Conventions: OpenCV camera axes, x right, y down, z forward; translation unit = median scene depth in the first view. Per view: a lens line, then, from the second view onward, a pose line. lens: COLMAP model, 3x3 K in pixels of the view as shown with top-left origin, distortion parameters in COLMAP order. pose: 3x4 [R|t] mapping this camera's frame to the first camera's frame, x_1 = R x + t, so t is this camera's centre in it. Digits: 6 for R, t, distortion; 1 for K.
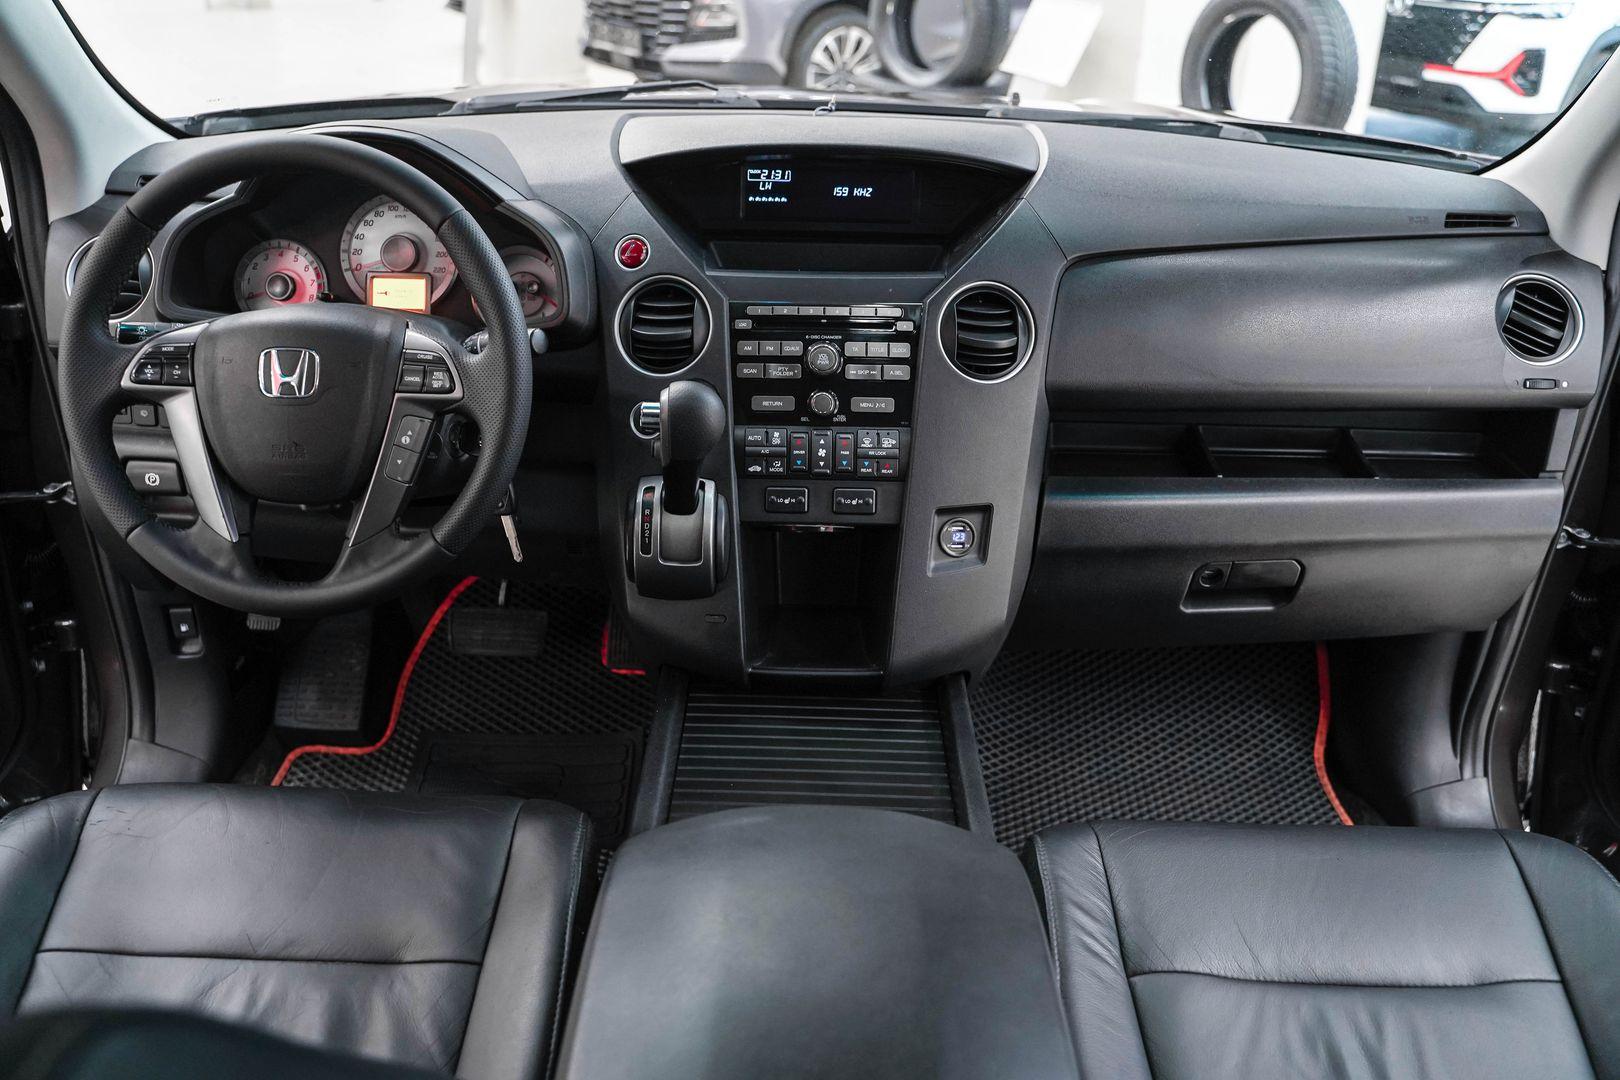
lens RADIAL K [[1309.5, 0, 801.3], [0, 1309.5, 532.8], [0, 0, 1]] dist [-0.083600, 0.011961]
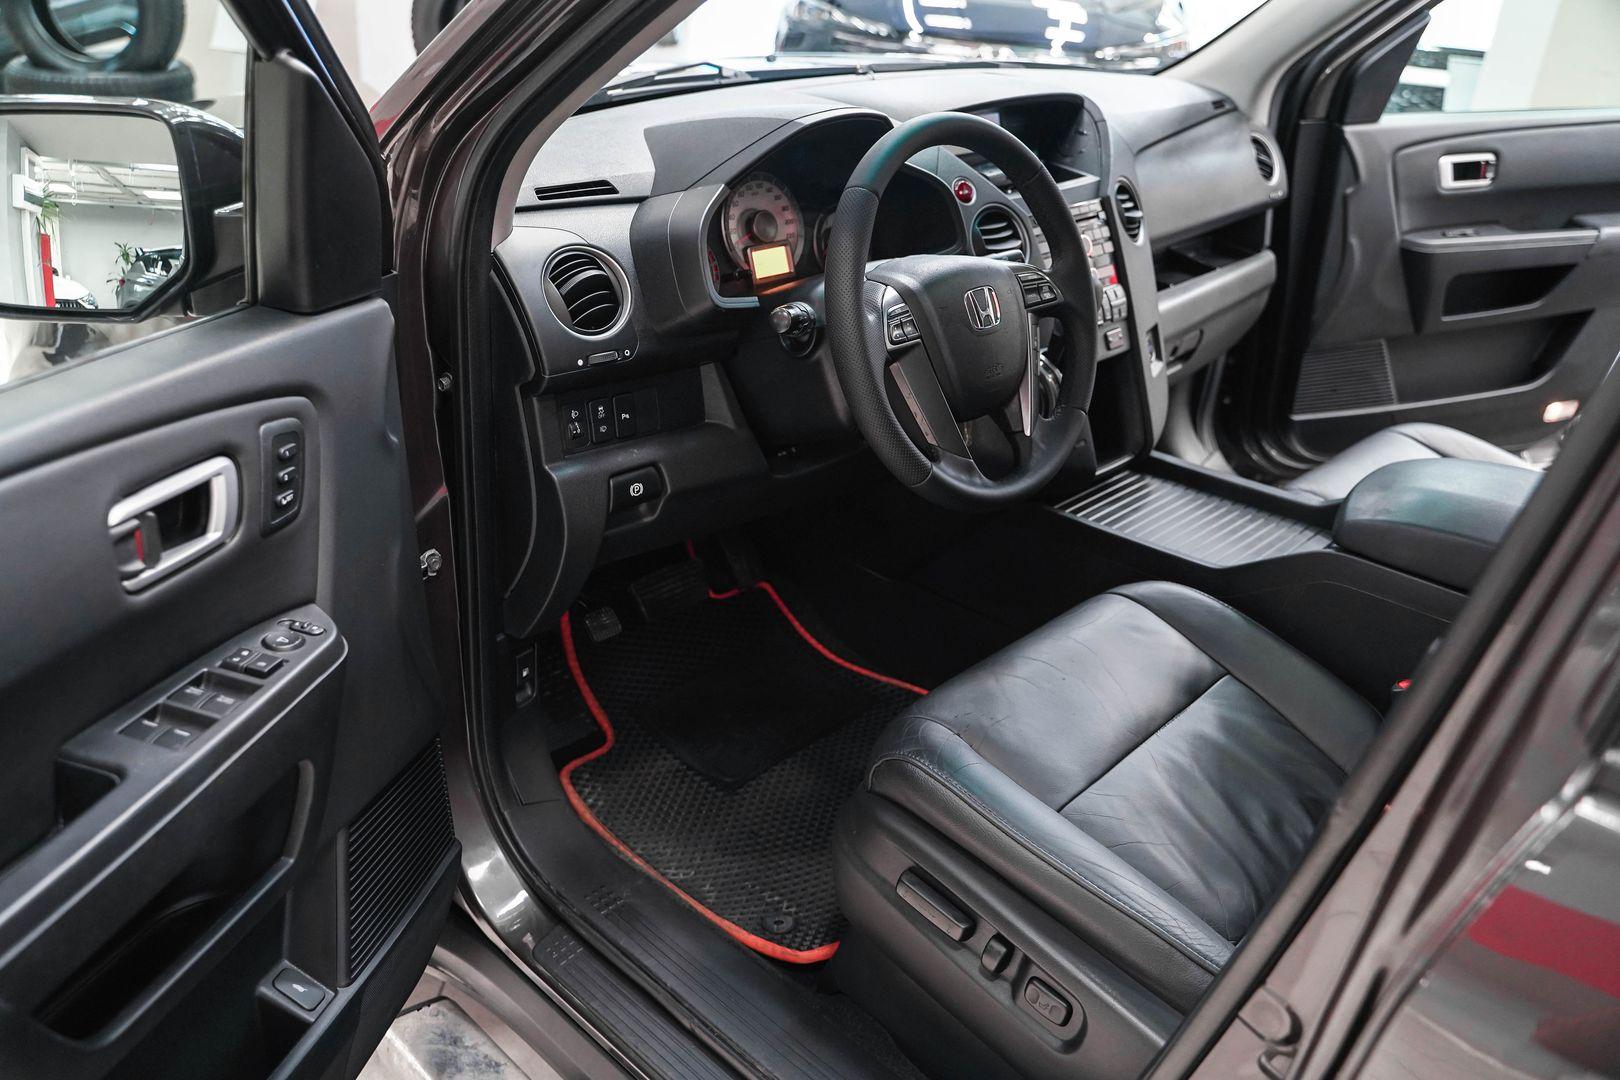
lens RADIAL K [[1306.2, 0, 810.0], [0, 1306.2, 540.0], [0, 0, 1]] dist [-0.119464, 0.093785]
pose [[0.684258, -0.318460, 0.656029, -1.182178], [0.291062, 0.944111, 0.154719, -0.132167], [-0.668635, 0.085077, 0.738707, 0.188724]]
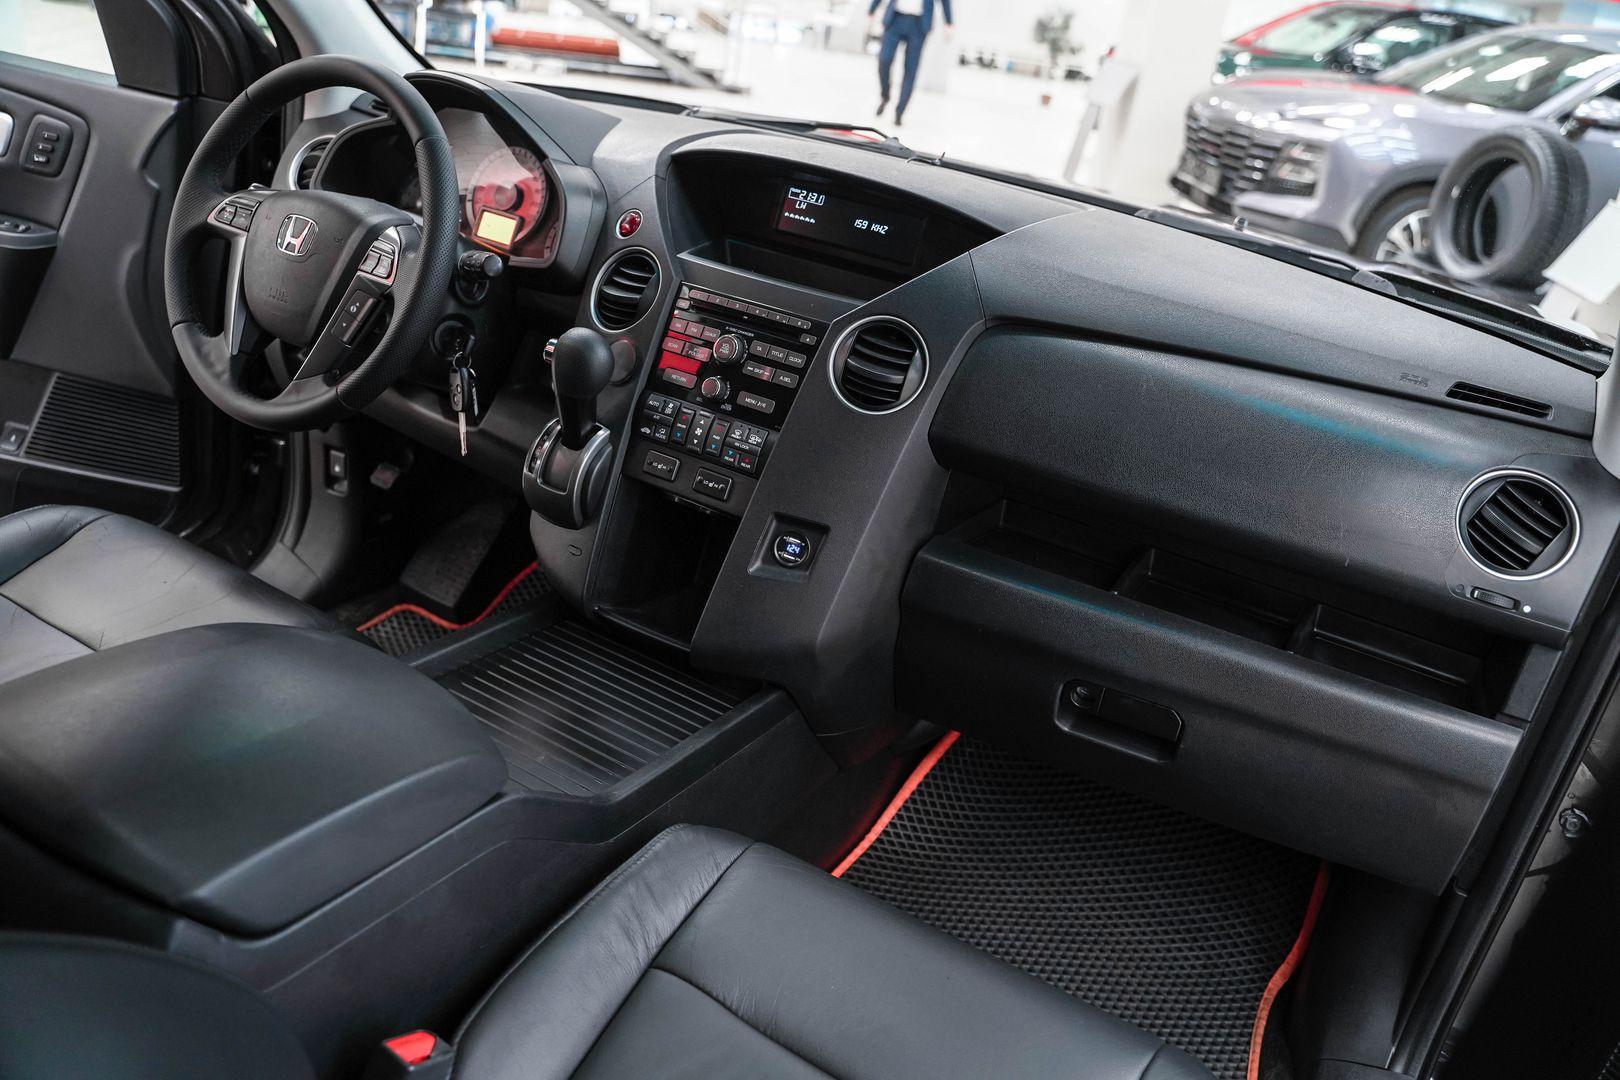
lens RADIAL K [[1306.2, 0, 810.0], [0, 1306.2, 540.0], [0, 0, 1]] dist [-0.119464, 0.093785]
pose [[0.863347, 0.298223, -0.407056, 0.545501], [-0.332066, 0.943162, -0.013303, 0.006132], [0.379953, 0.146655, 0.913306, 0.073773]]
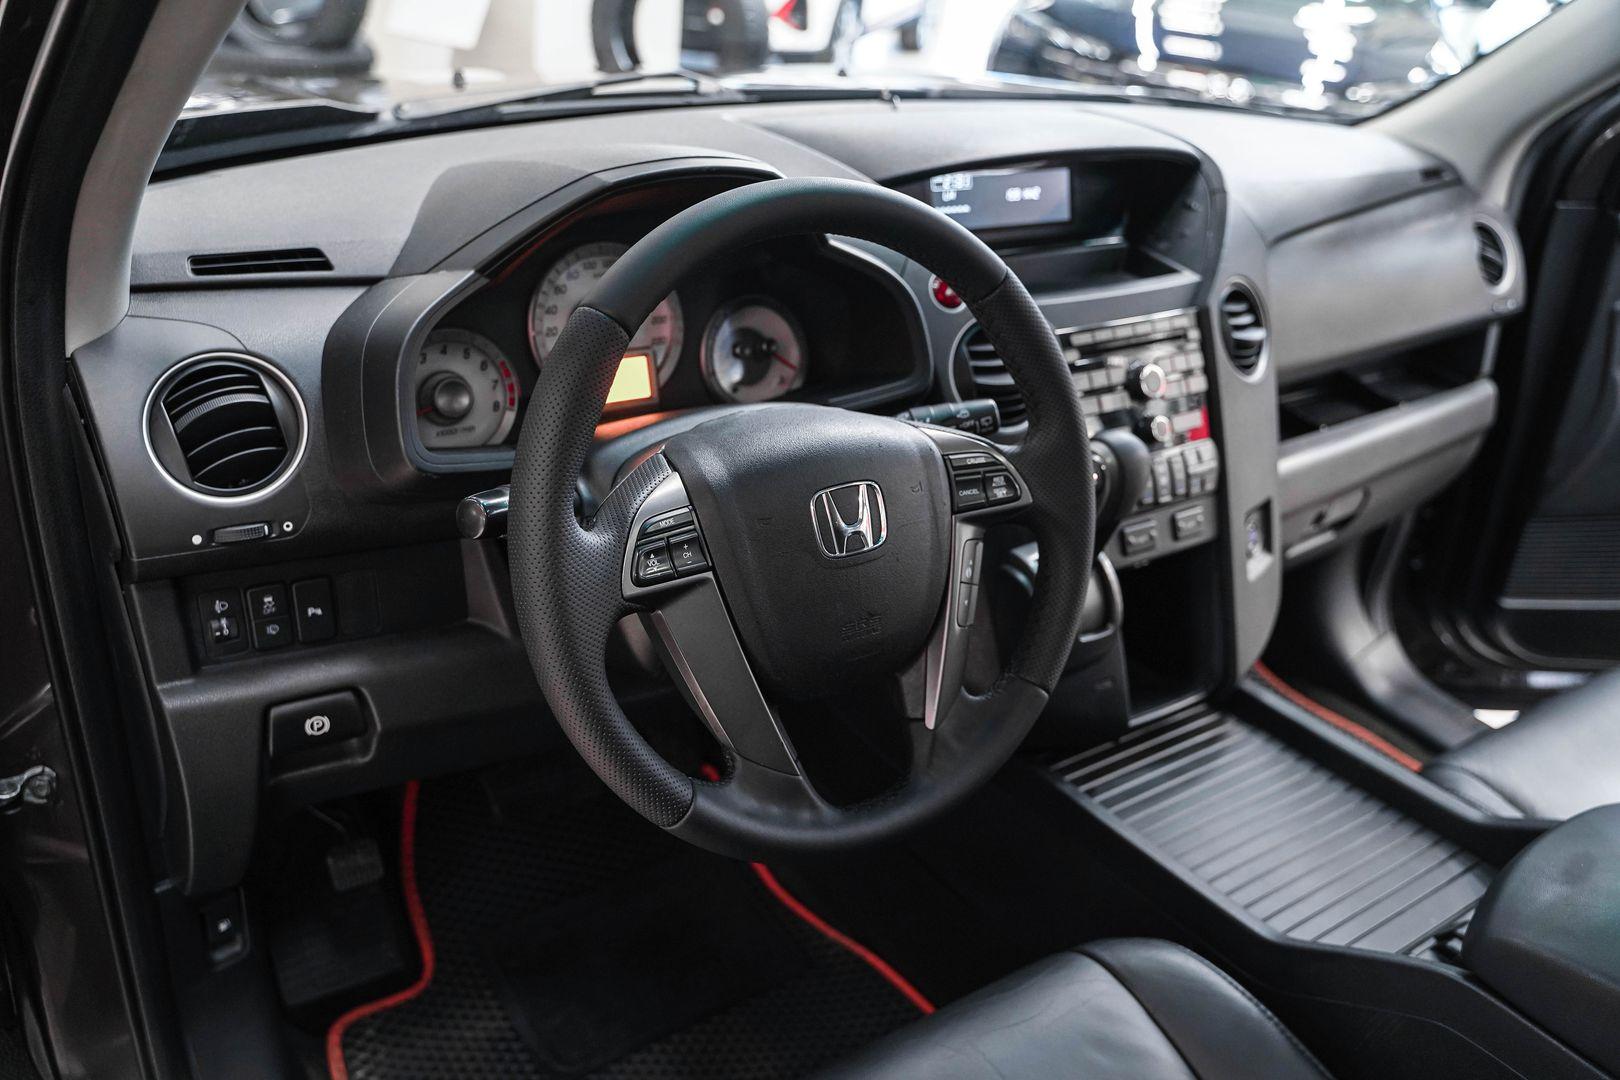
lens RADIAL K [[1306.2, 0, 810.0], [0, 1306.2, 540.0], [0, 0, 1]] dist [-0.119464, 0.093785]
pose [[0.820087, -0.223352, 0.526850, -0.677798], [0.198779, 0.974539, 0.103728, -0.163668], [-0.536604, 0.019661, 0.843605, 0.350341]]
